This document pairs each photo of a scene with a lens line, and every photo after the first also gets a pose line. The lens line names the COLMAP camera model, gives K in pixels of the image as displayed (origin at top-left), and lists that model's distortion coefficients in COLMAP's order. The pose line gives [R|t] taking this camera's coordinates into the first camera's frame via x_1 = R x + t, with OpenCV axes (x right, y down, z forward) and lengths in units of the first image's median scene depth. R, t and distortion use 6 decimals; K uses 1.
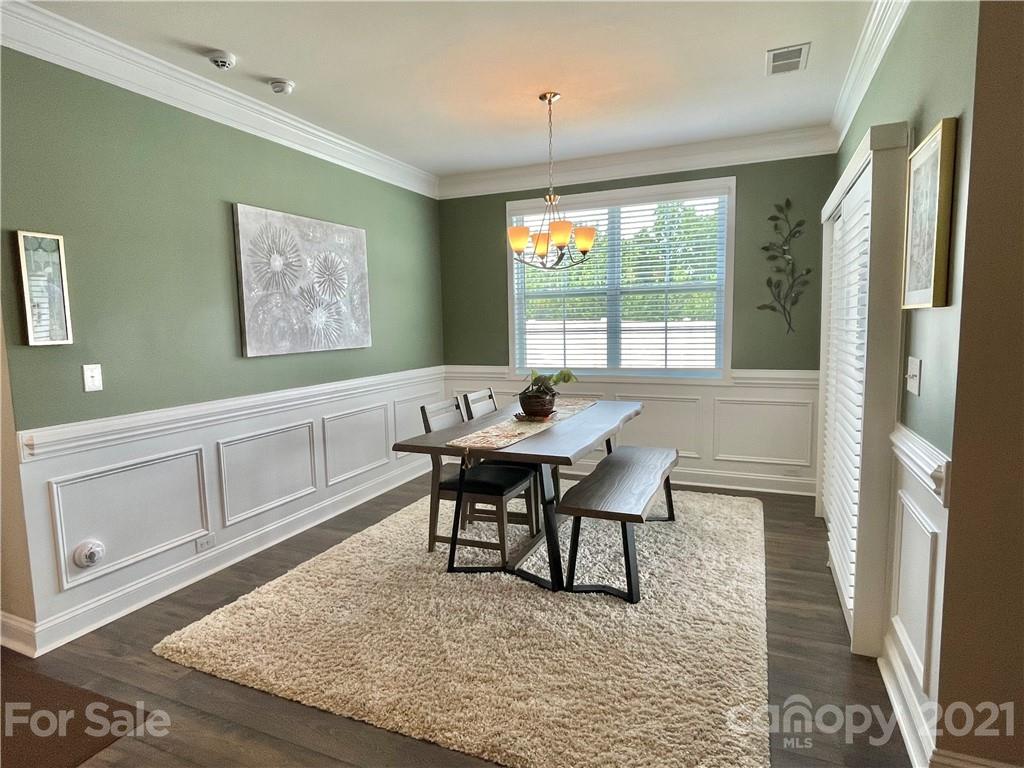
lens RADIAL K [[575.8, 0, 509.6], [0, 575.8, 388.1], [0, 0, 1]] dist [0.001489, -0.001270]
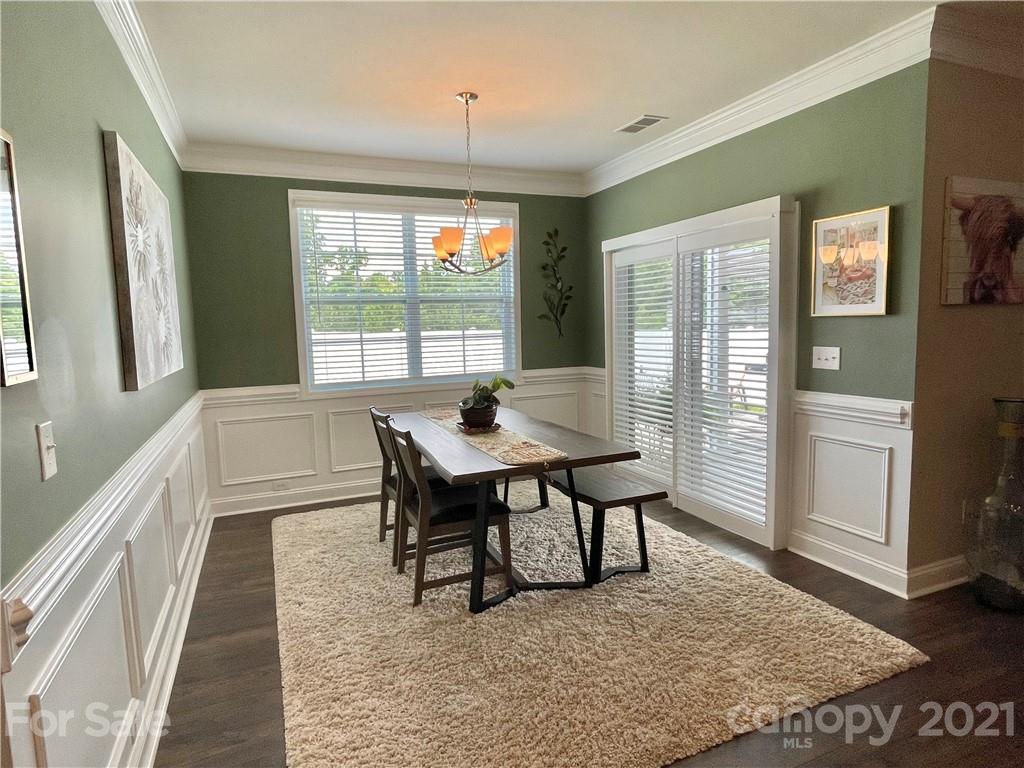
lens RADIAL K [[575.8, 0, 507.8], [0, 575.8, 379.4], [0, 0, 1]] dist [0.001489, -0.001270]
pose [[0.691246, -0.066298, 0.719572, -0.455613], [0.098376, 0.995145, -0.002815, -0.014974], [-0.715892, 0.072735, 0.694413, 0.230652]]
